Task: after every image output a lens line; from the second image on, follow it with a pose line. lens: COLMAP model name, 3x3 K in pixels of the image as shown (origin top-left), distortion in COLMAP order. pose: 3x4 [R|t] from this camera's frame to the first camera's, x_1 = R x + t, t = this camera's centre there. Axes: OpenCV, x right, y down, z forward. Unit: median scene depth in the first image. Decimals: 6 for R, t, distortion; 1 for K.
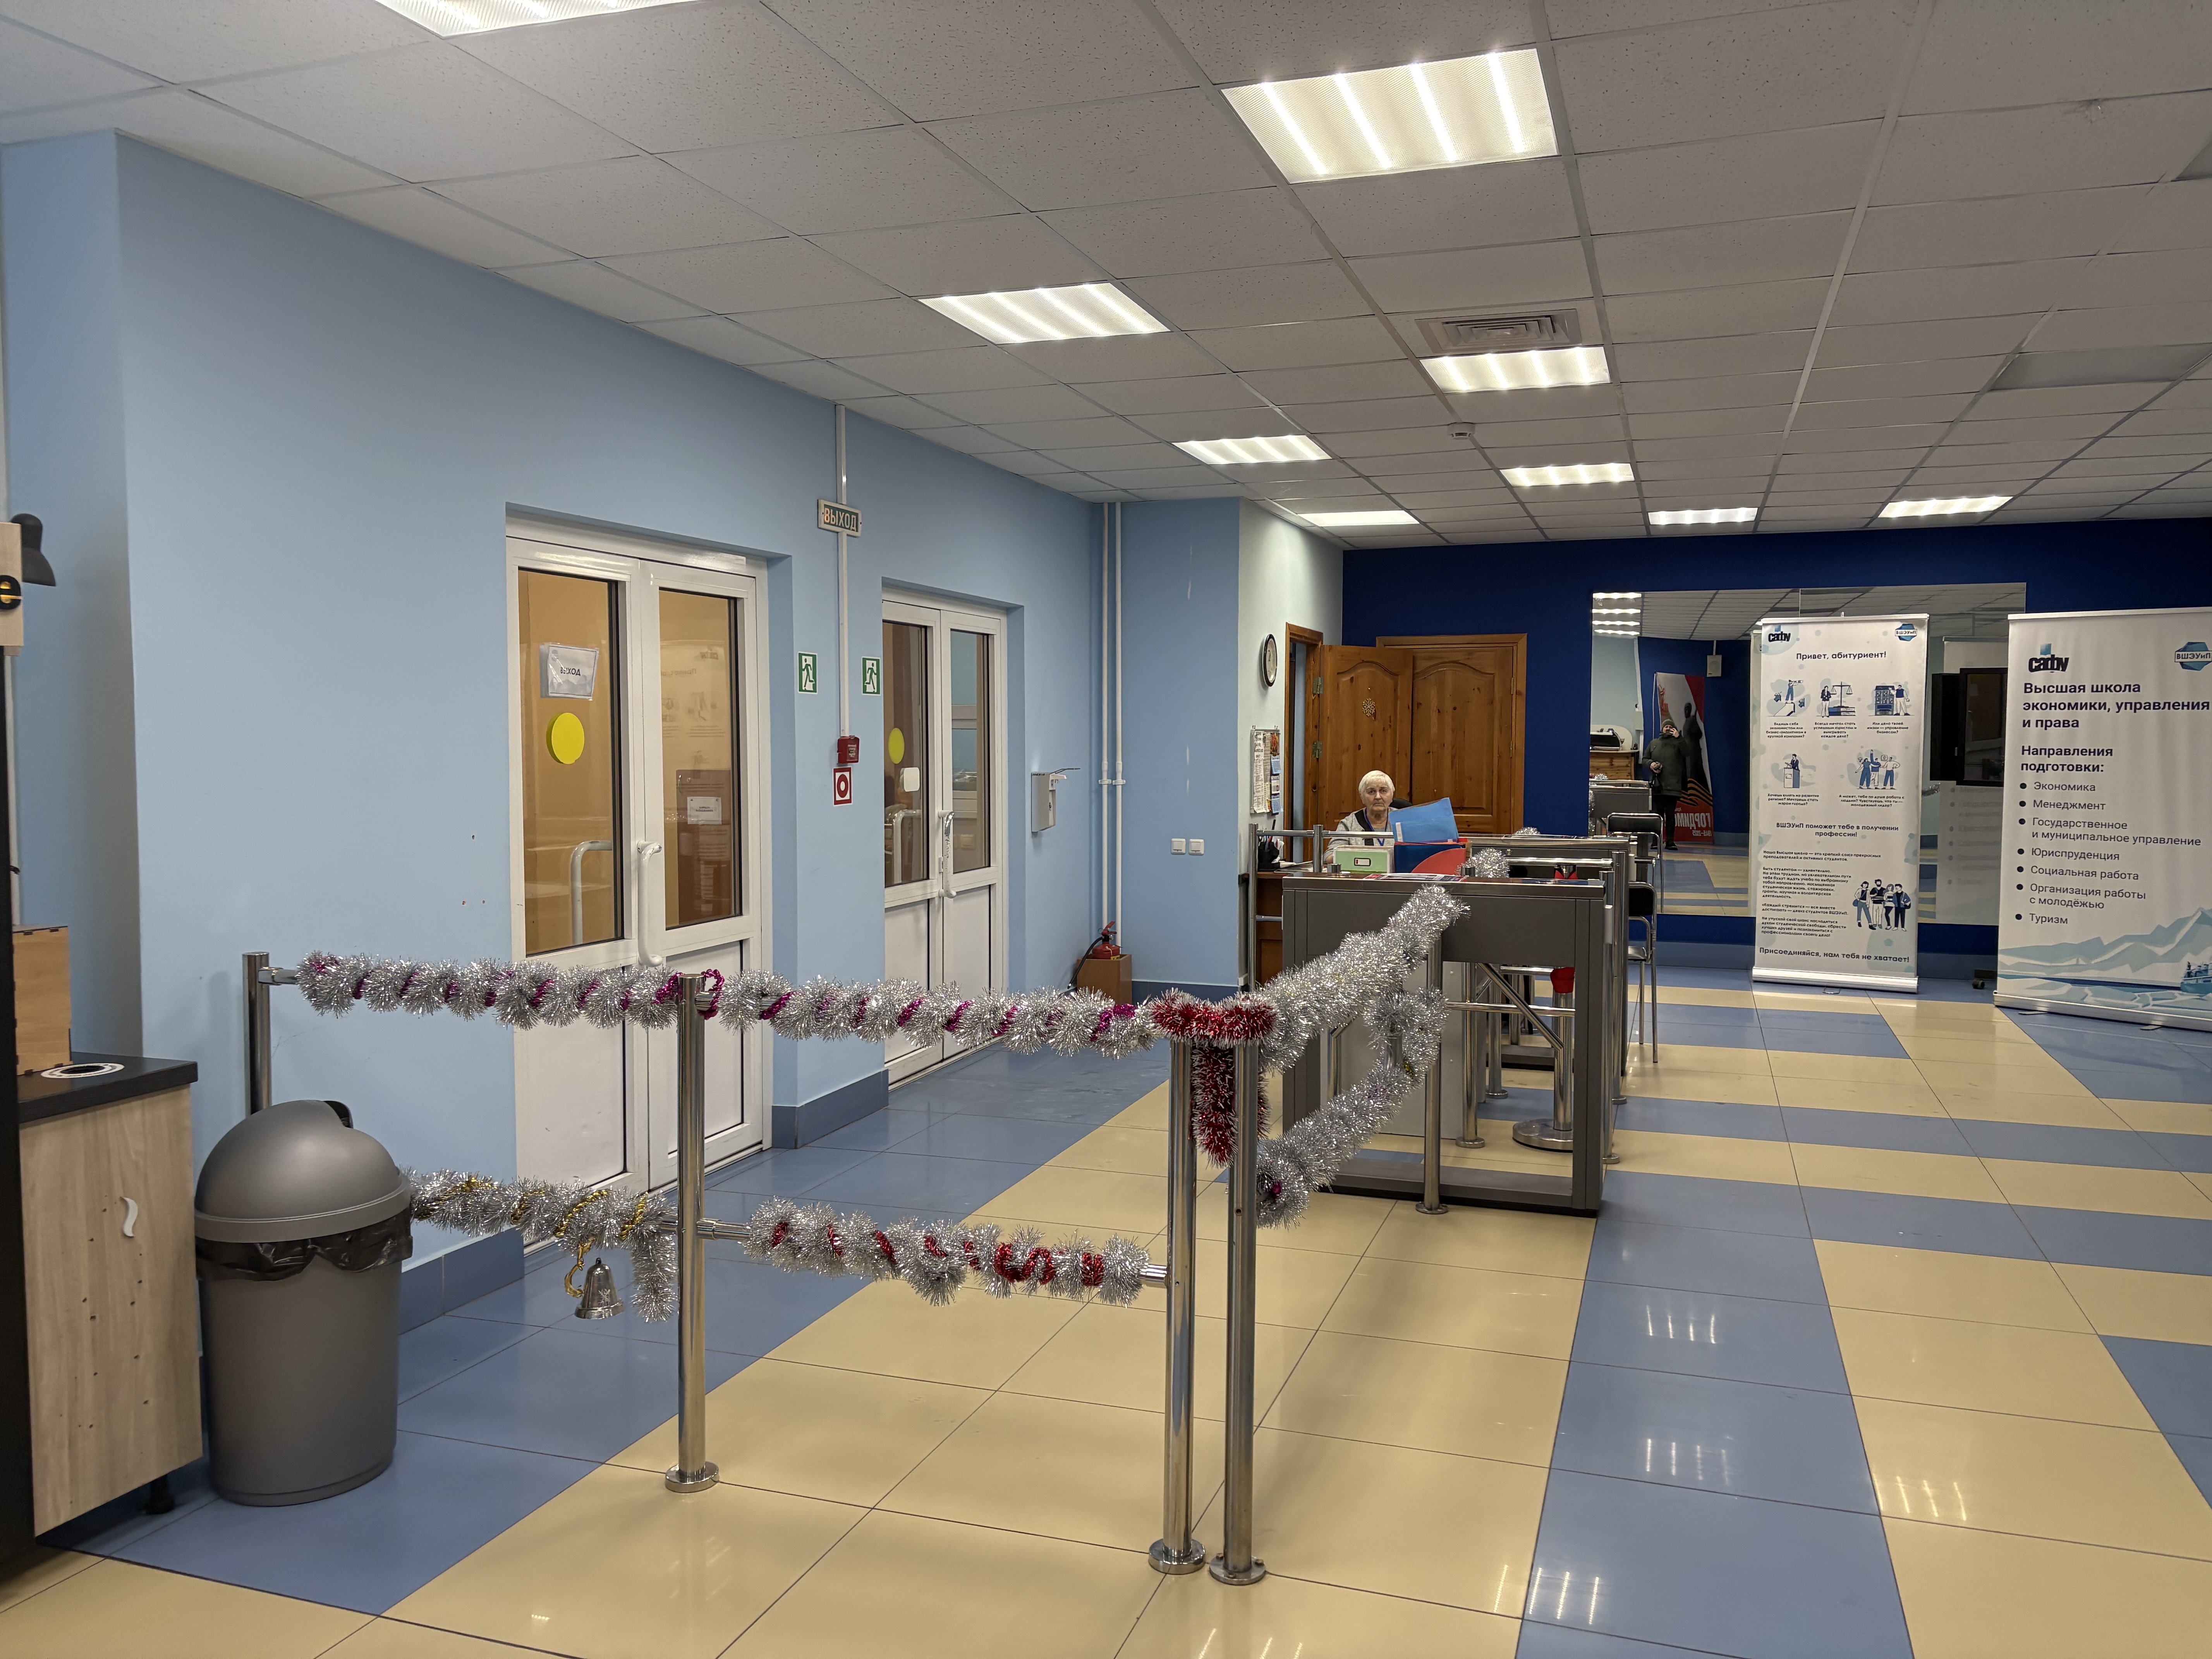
lens RADIAL K [[1673.6, 0, 1122.0], [0, 1673.6, 822.5], [0, 0, 1]] dist [0.059211, -0.058685]
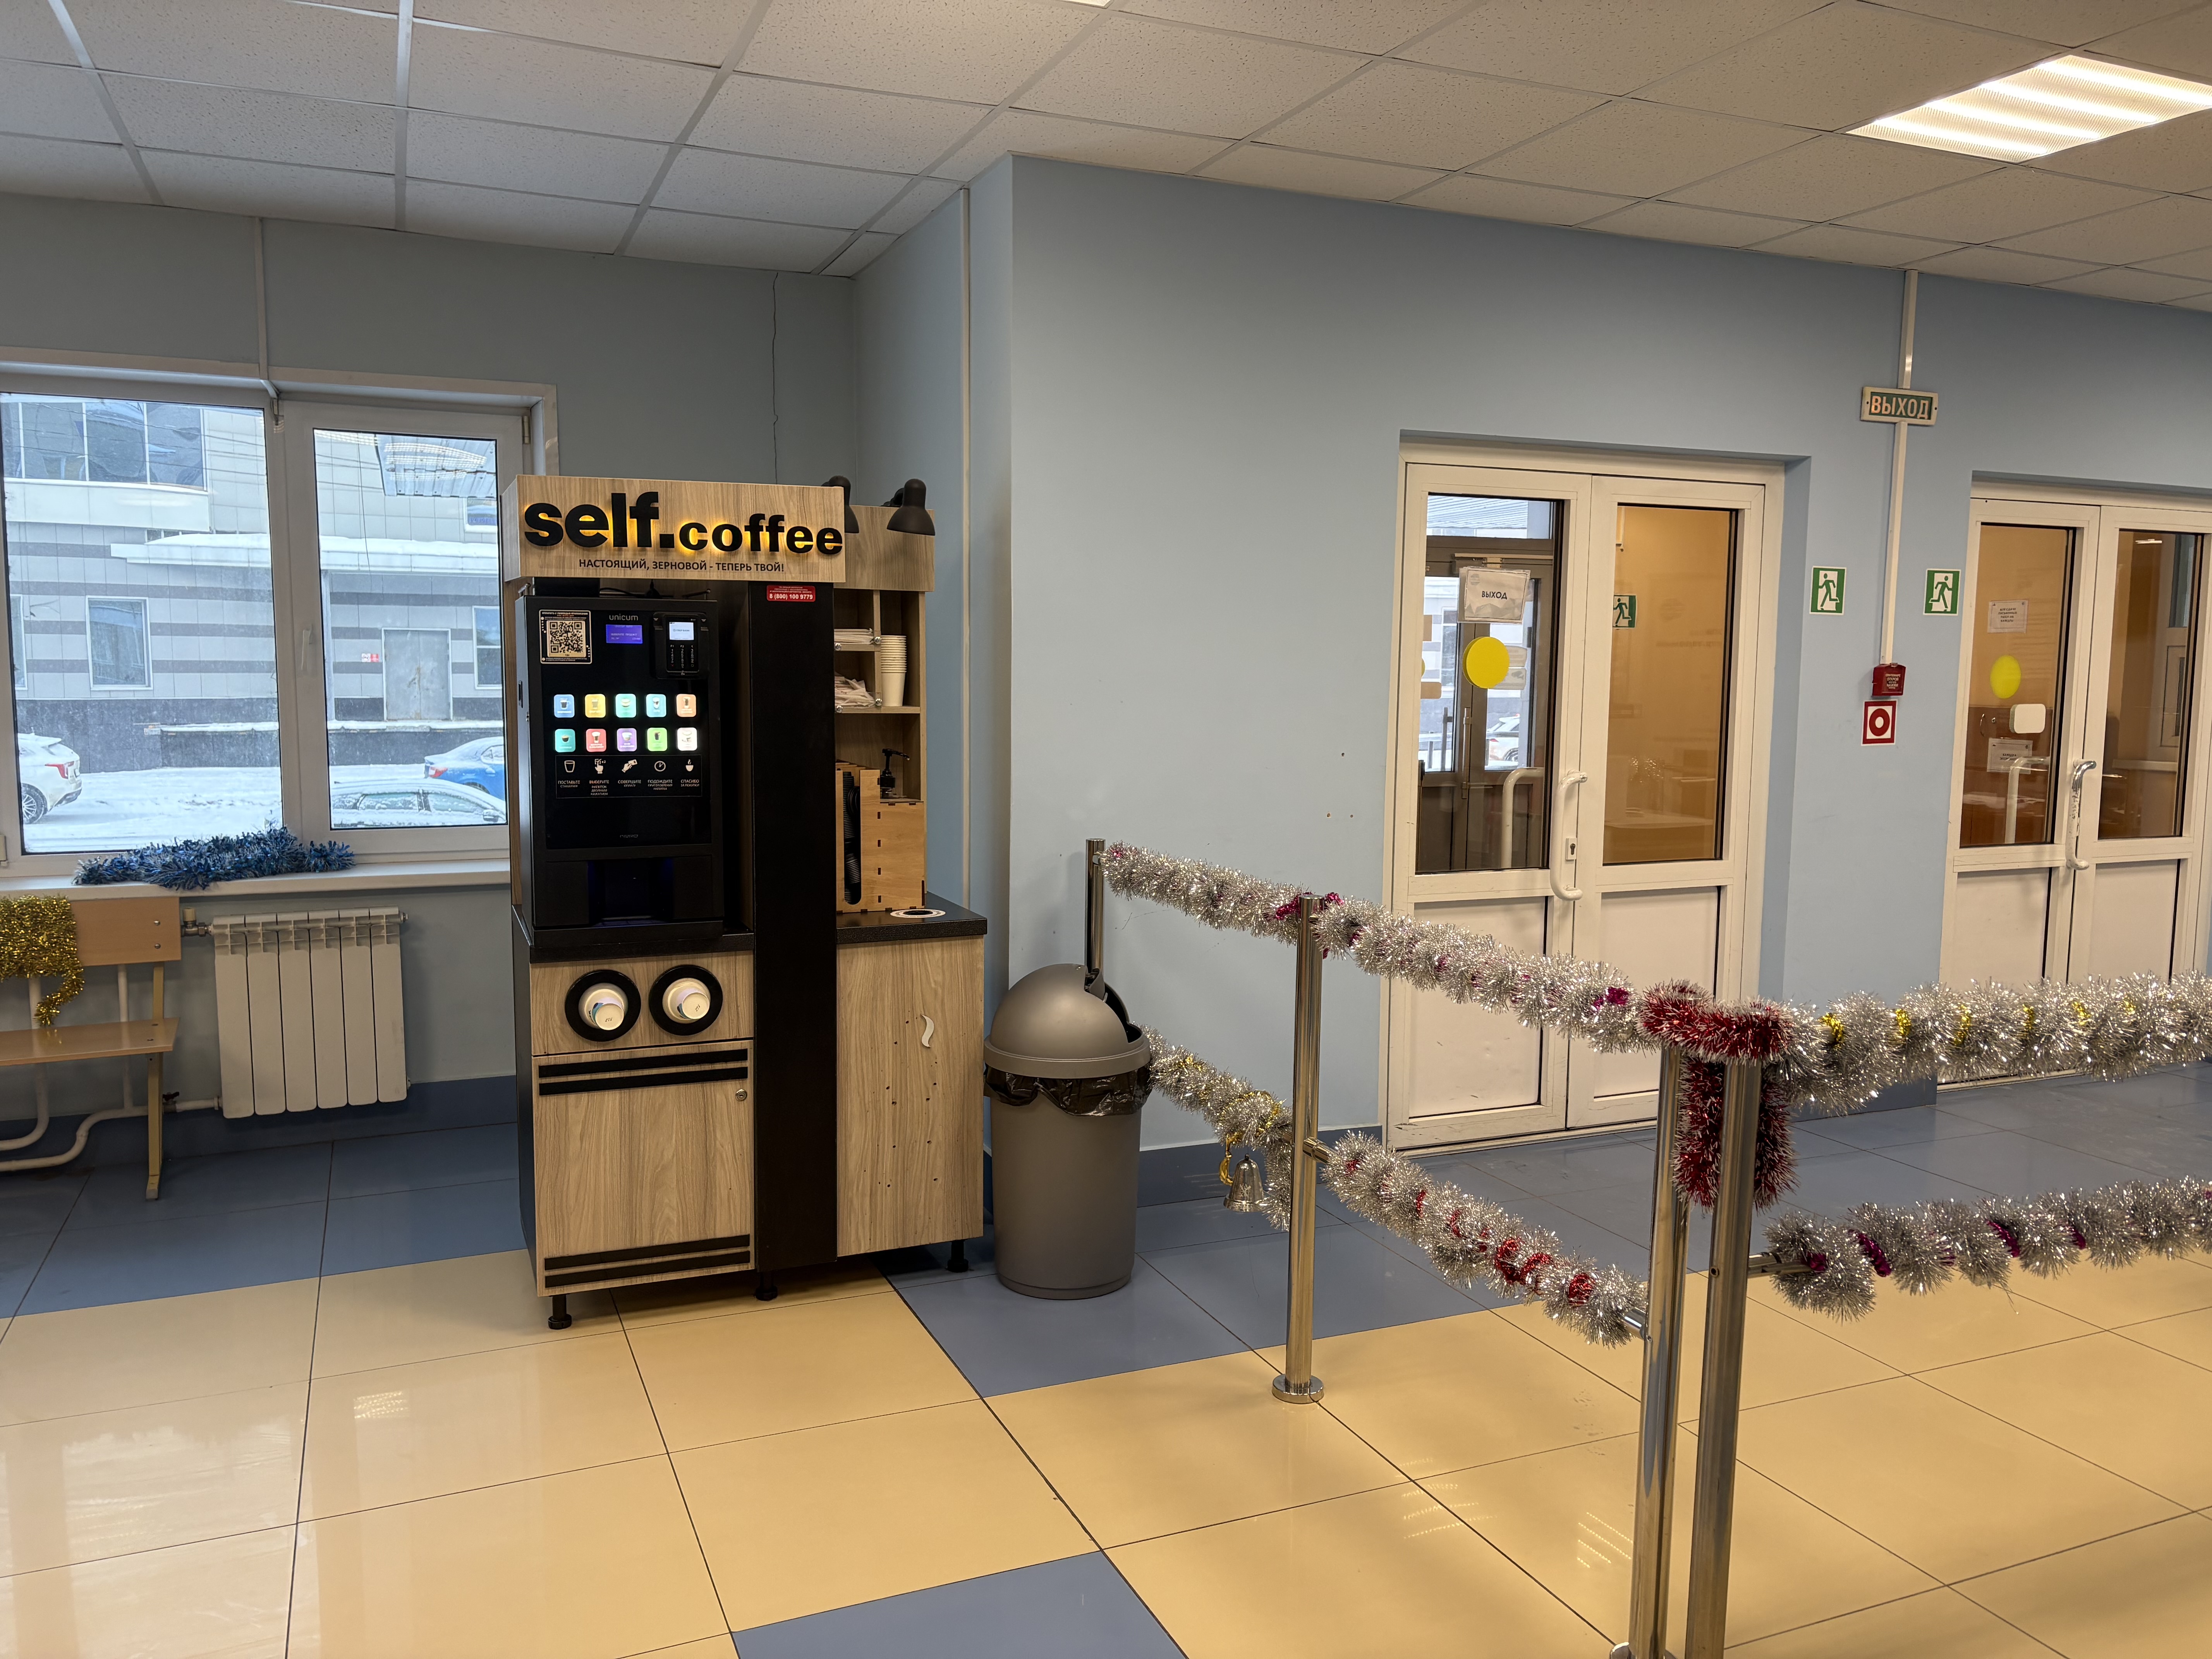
lens RADIAL K [[1673.6, 0, 1111.5], [0, 1673.6, 816.1], [0, 0, 1]] dist [0.059211, -0.058685]
pose [[0.667950, 0.077518, -0.740158, 0.391175], [-0.050728, 0.996990, 0.058637, -0.008667], [0.742476, -0.001620, 0.669871, 0.240261]]
